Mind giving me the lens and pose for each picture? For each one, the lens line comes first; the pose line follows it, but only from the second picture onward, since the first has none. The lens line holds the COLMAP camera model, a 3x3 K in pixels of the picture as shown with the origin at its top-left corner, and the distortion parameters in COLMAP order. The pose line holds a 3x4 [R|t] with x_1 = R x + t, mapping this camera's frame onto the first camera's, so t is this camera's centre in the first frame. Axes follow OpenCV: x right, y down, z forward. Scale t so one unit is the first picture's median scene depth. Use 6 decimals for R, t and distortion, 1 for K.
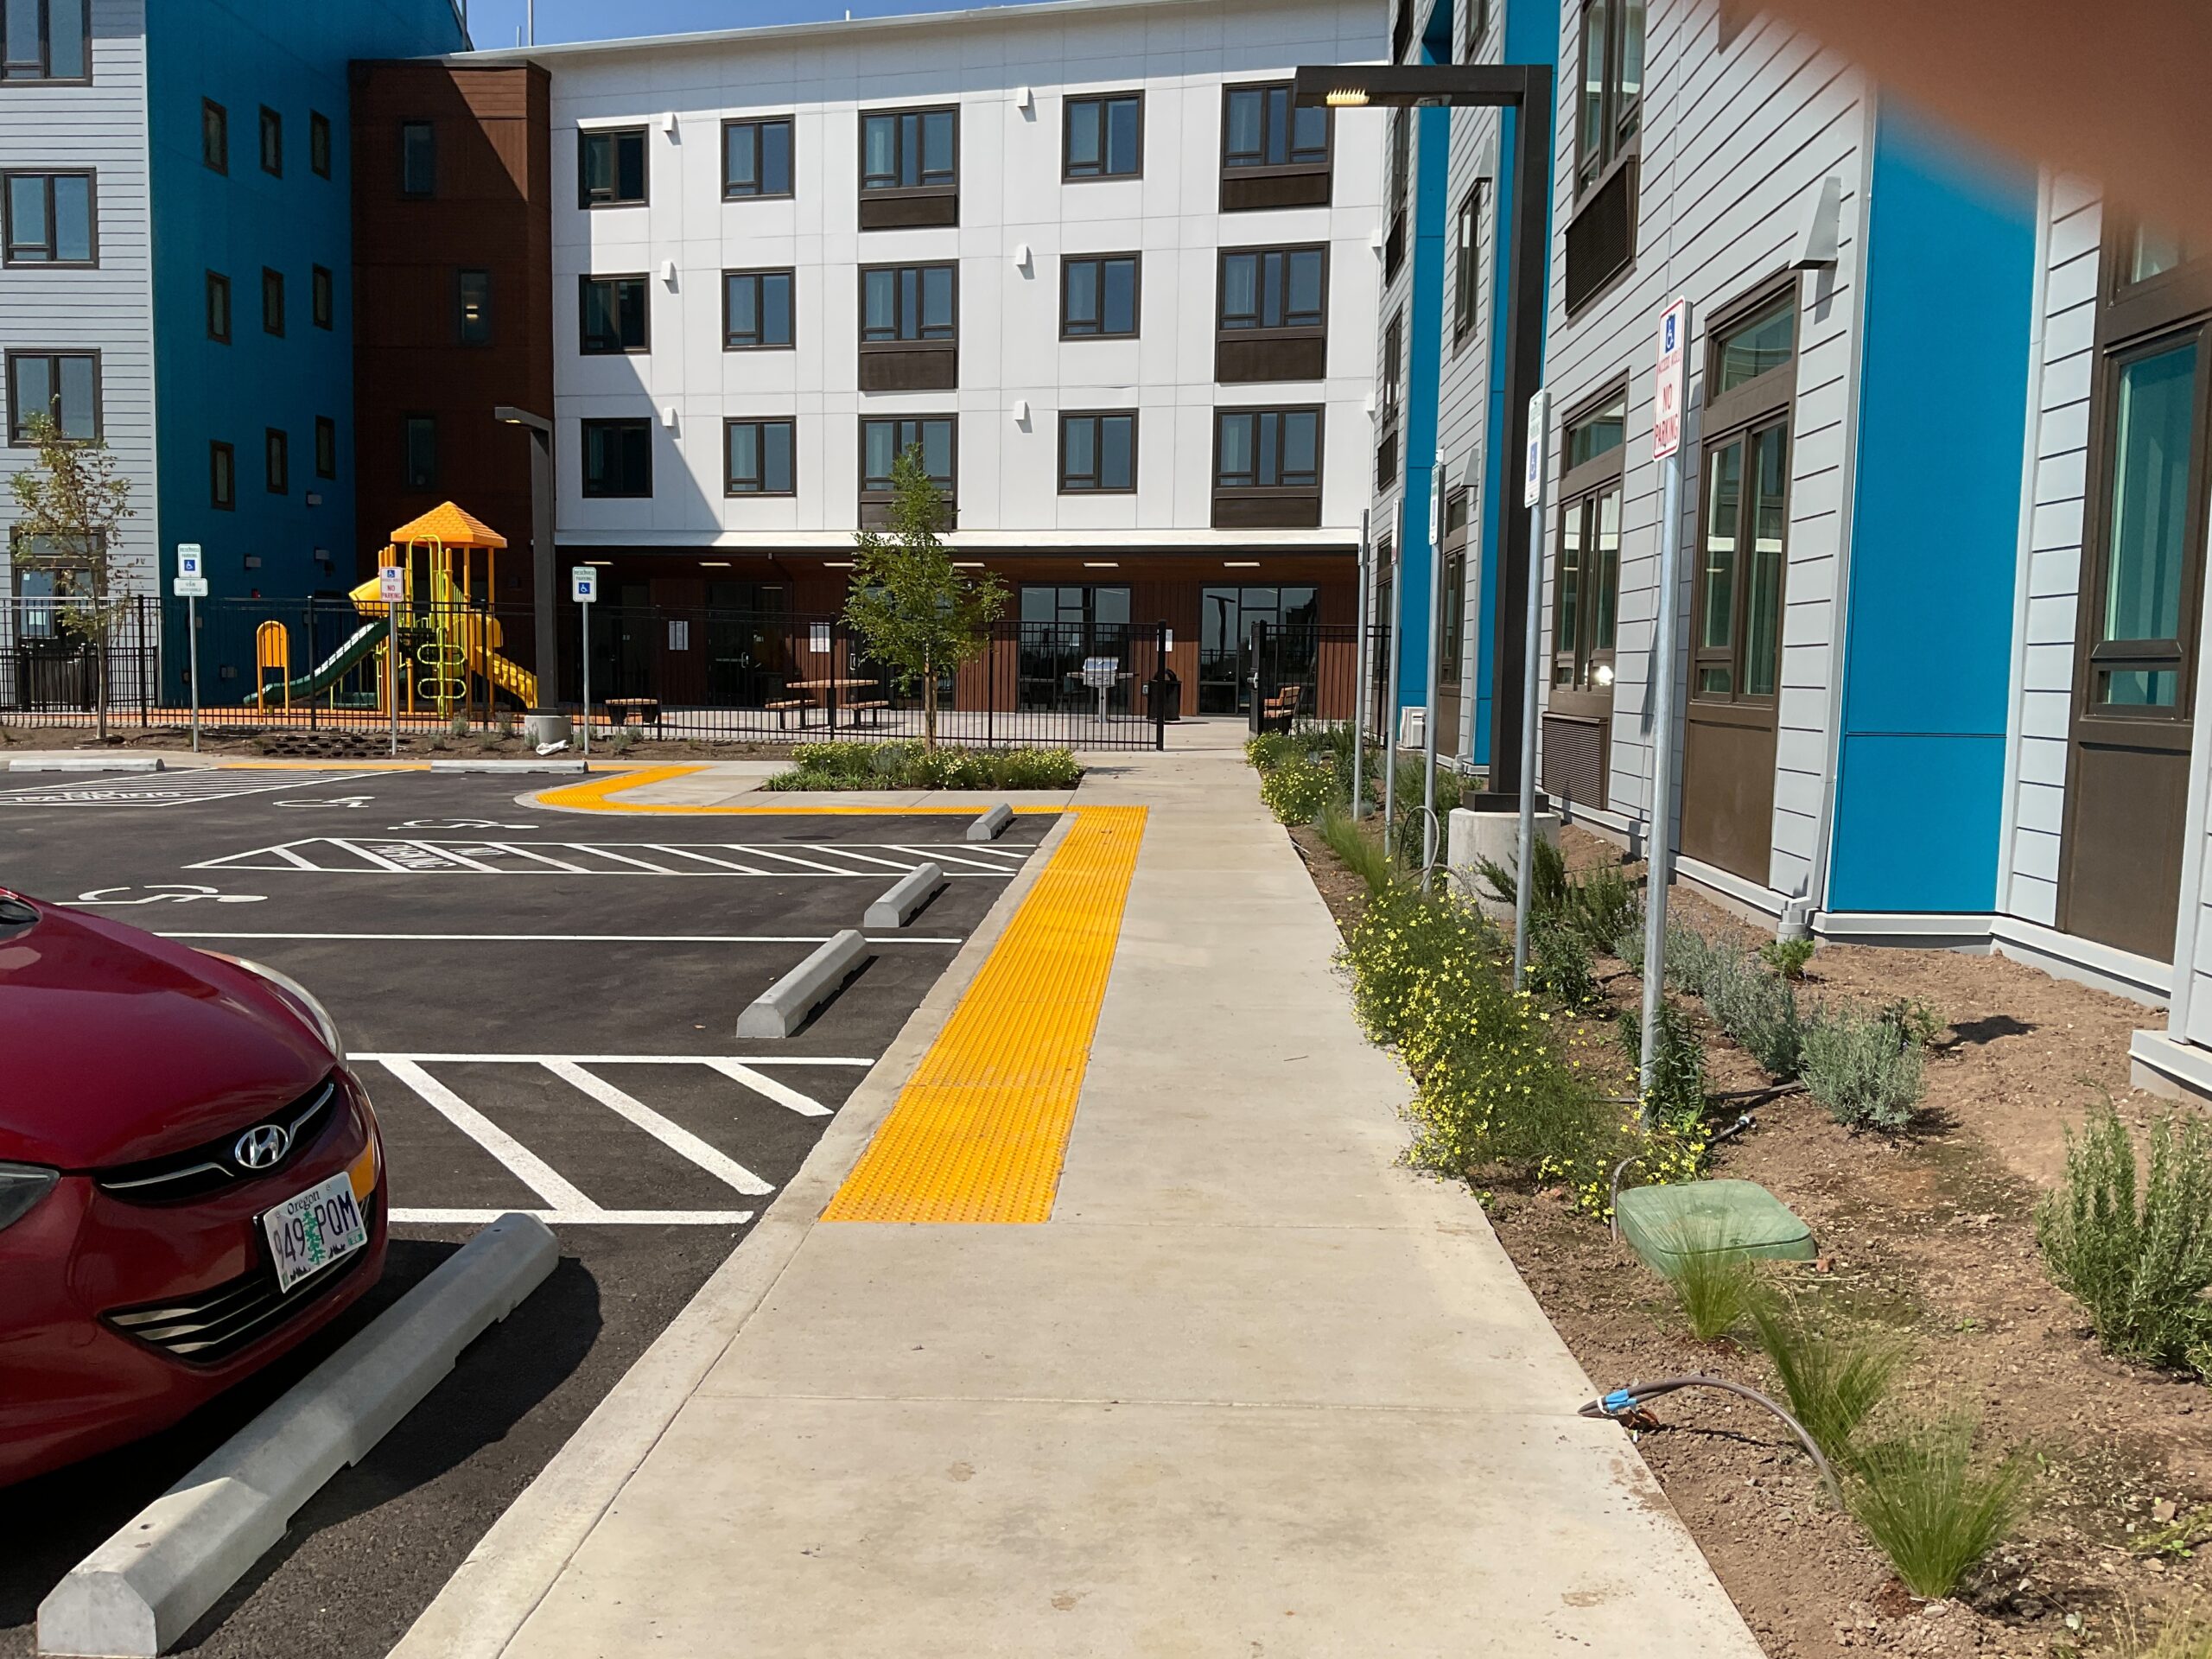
lens RADIAL K [[1876.3, 0, 1106.0], [0, 1876.3, 829.5], [0, 0, 1]] dist [0.108712, -0.269231]
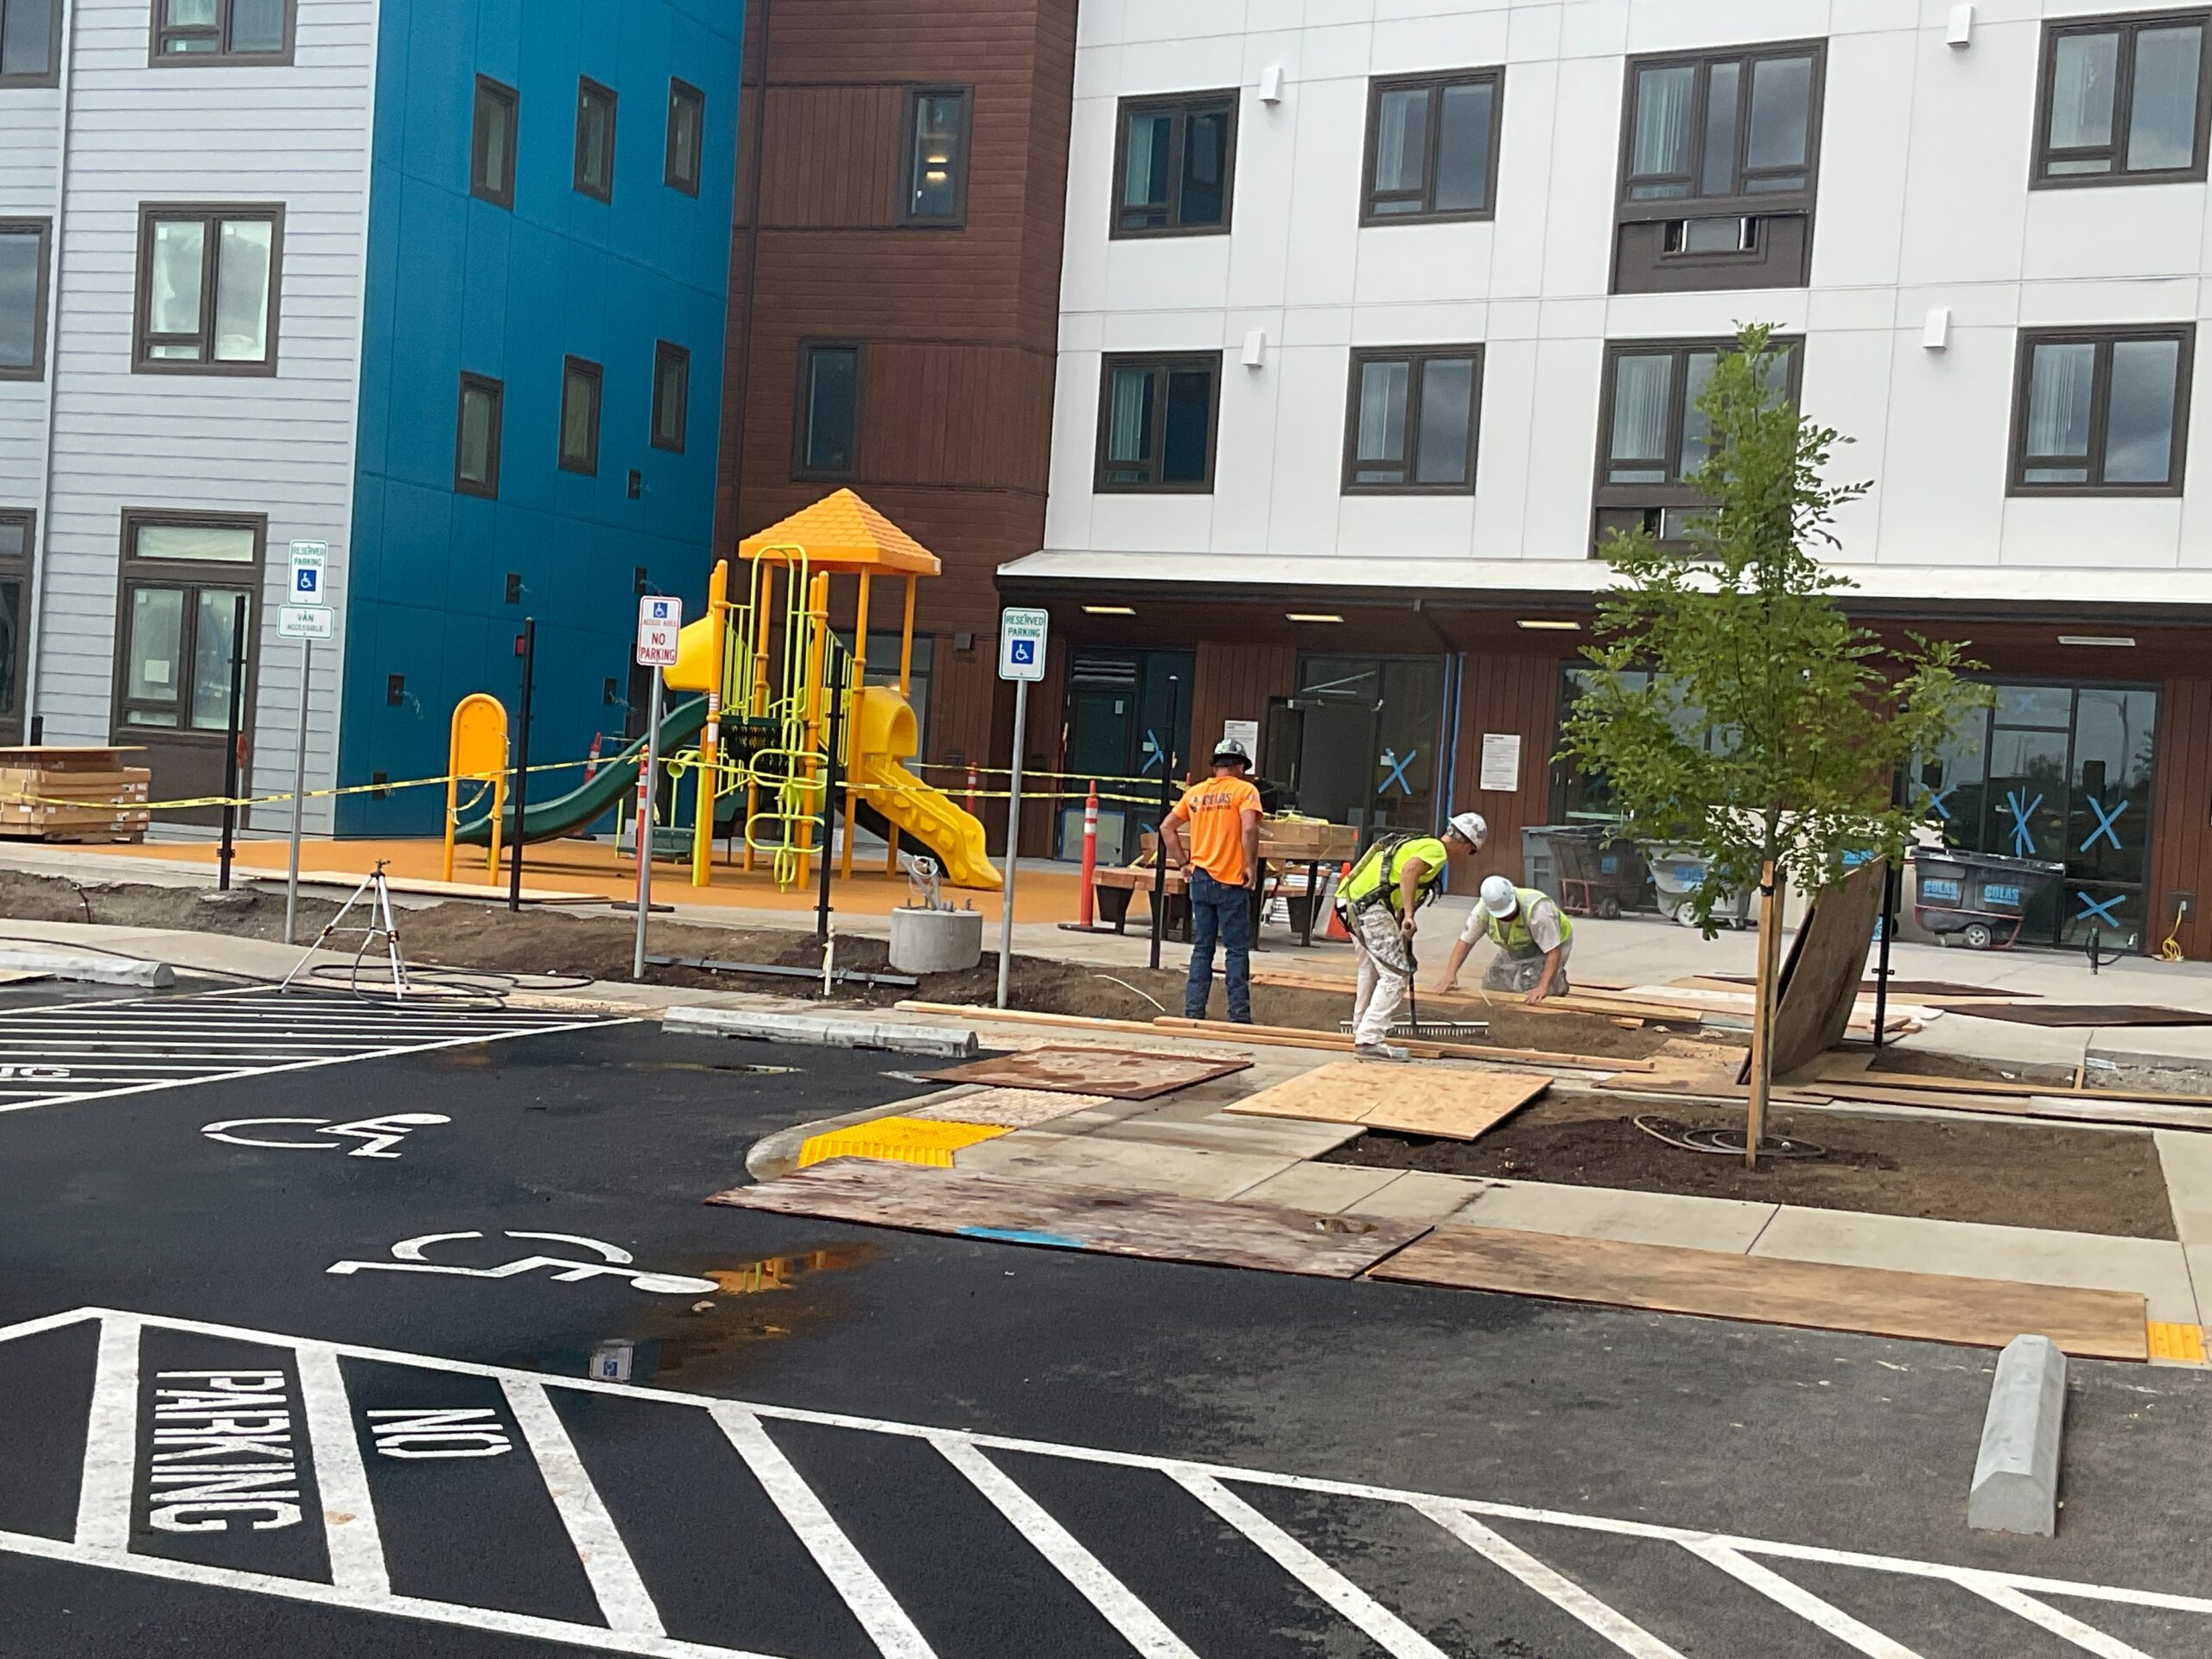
lens RADIAL K [[2844.7, 0, 1106.0], [0, 2844.7, 829.5], [0, 0, 1]] dist [0.092063, 0.006265]
pose [[0.957295, 0.054642, -0.283901, -0.033337], [-0.074802, 0.995352, -0.060654, -0.029125], [0.279268, 0.079300, 0.956933, 0.228621]]
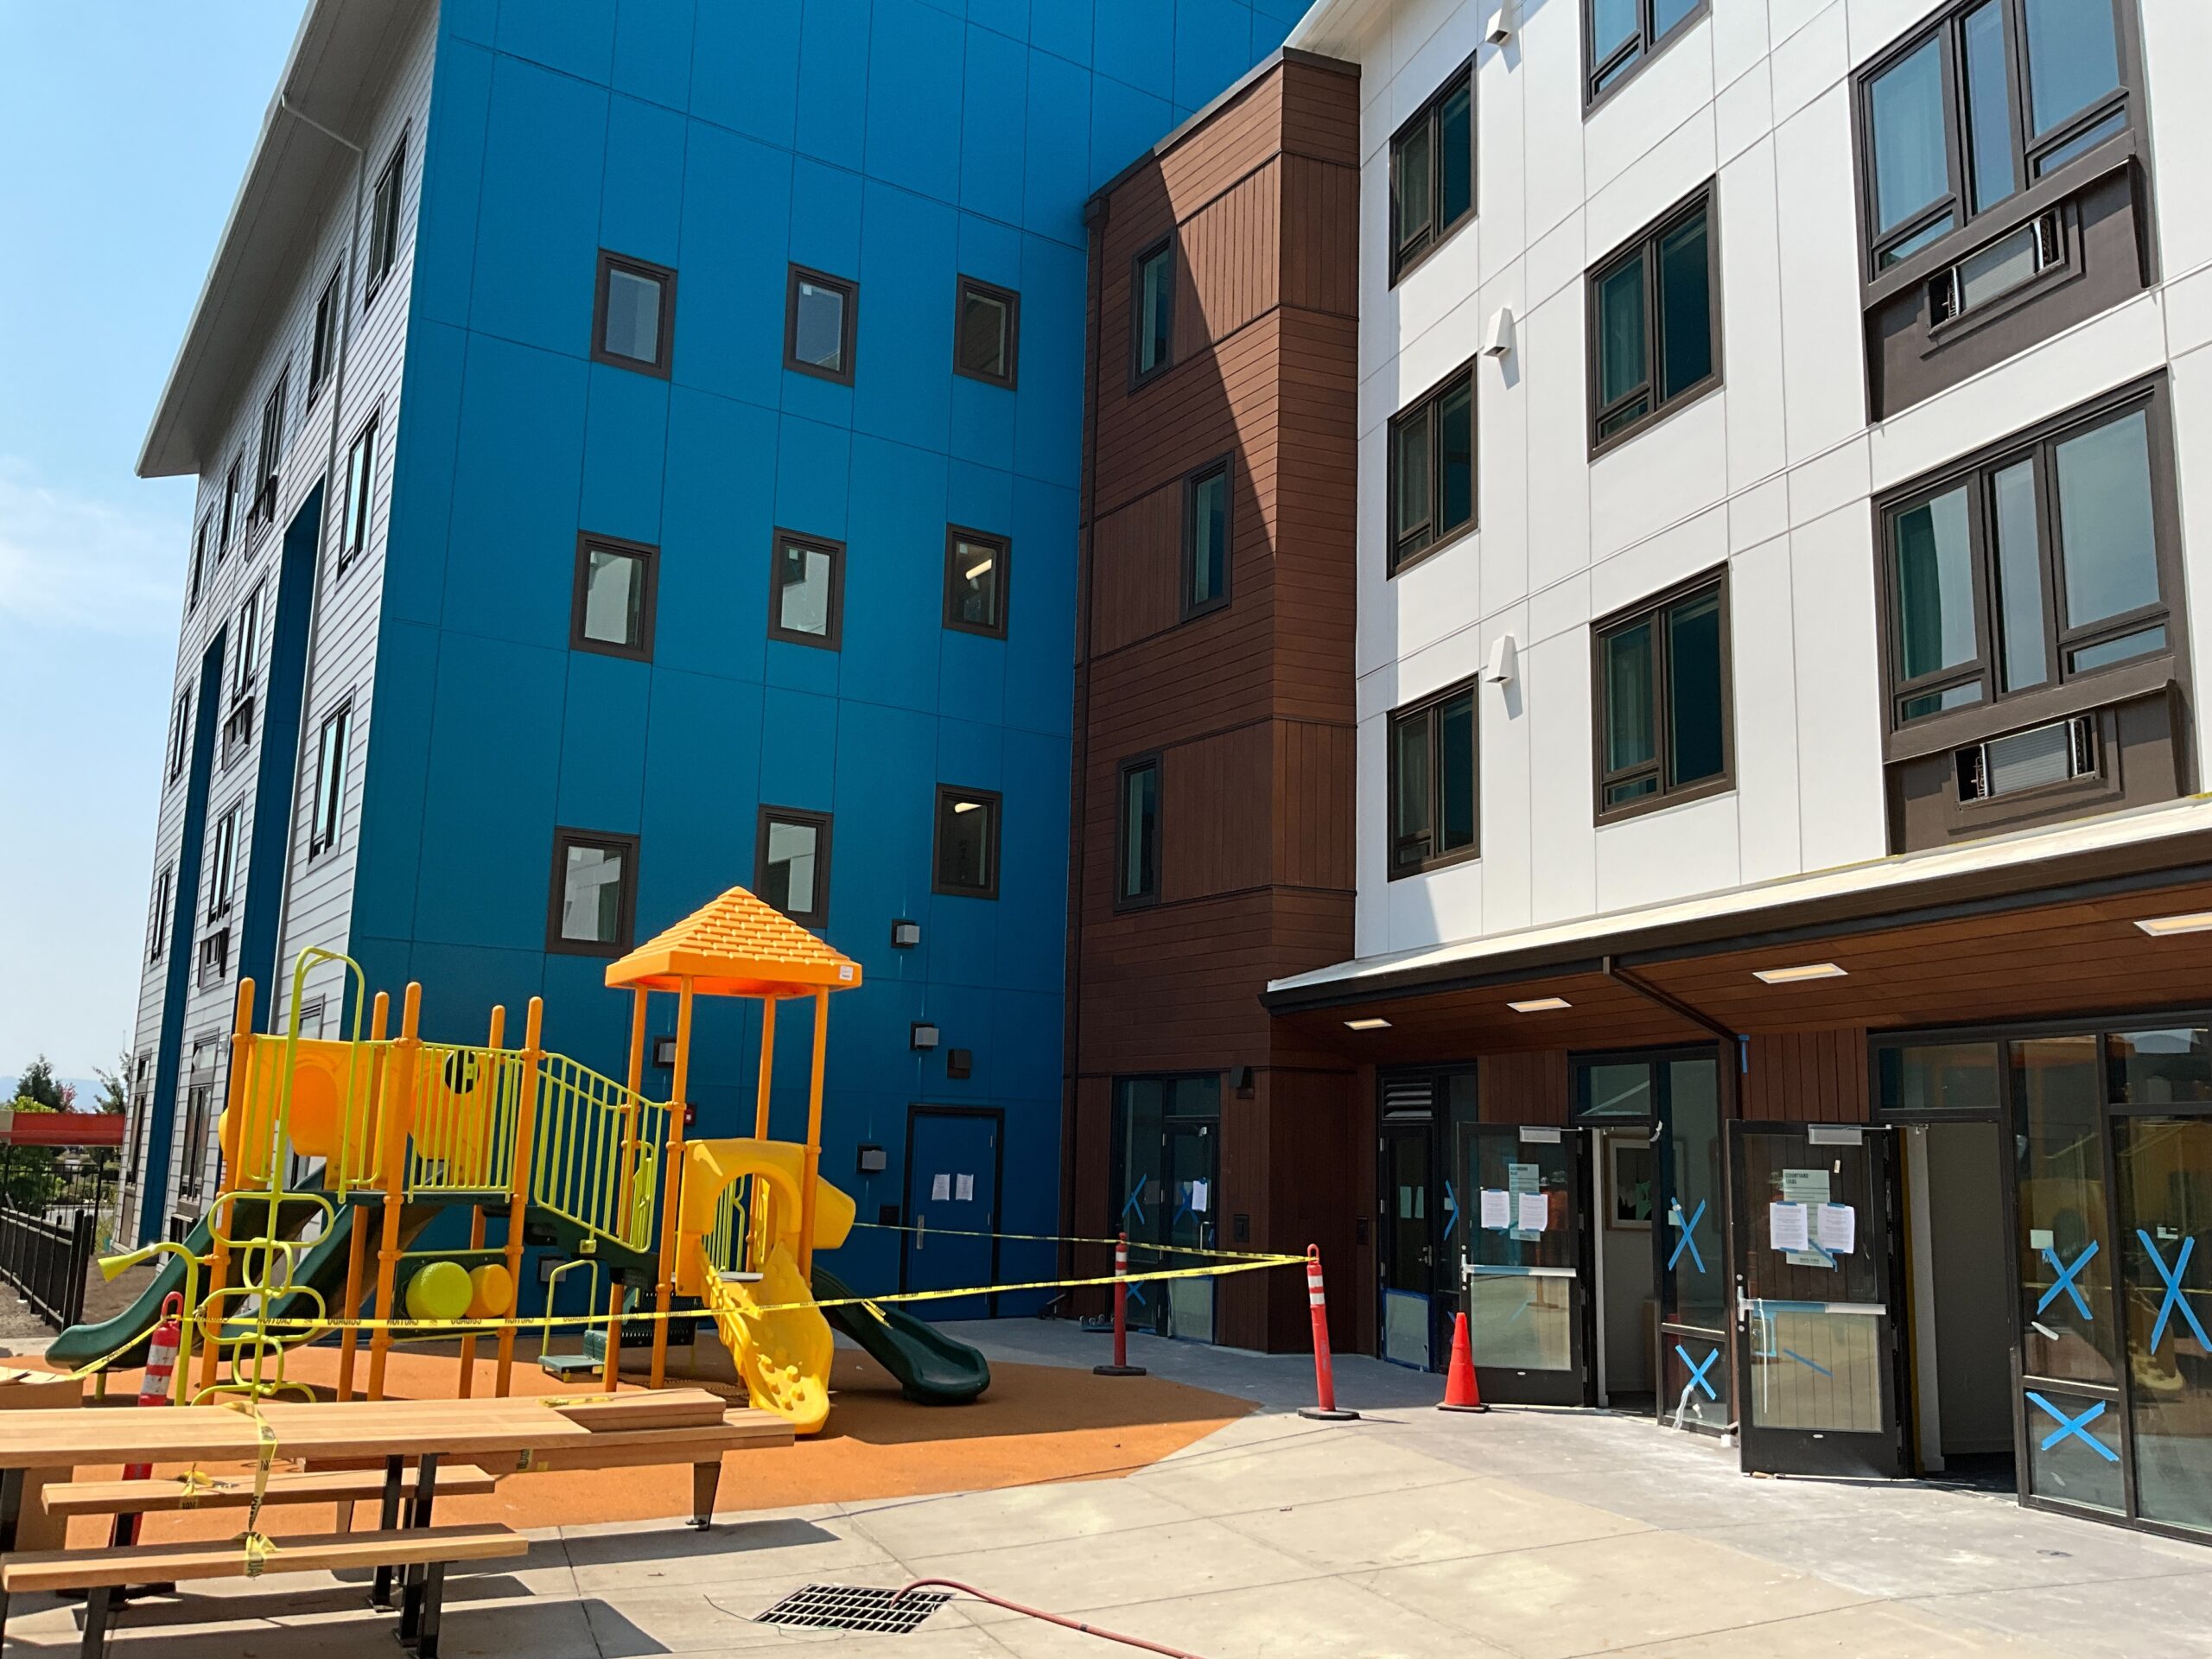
lens RADIAL K [[1820.4, 0, 1106.0], [0, 1820.4, 829.5], [0, 0, 1]] dist [0.104987, -0.163624]
pose [[0.571731, -0.146357, -0.807282, 0.035843], [-0.083833, 0.968389, -0.234938, -0.087385], [0.816147, 0.201998, 0.541388, 0.769386]]
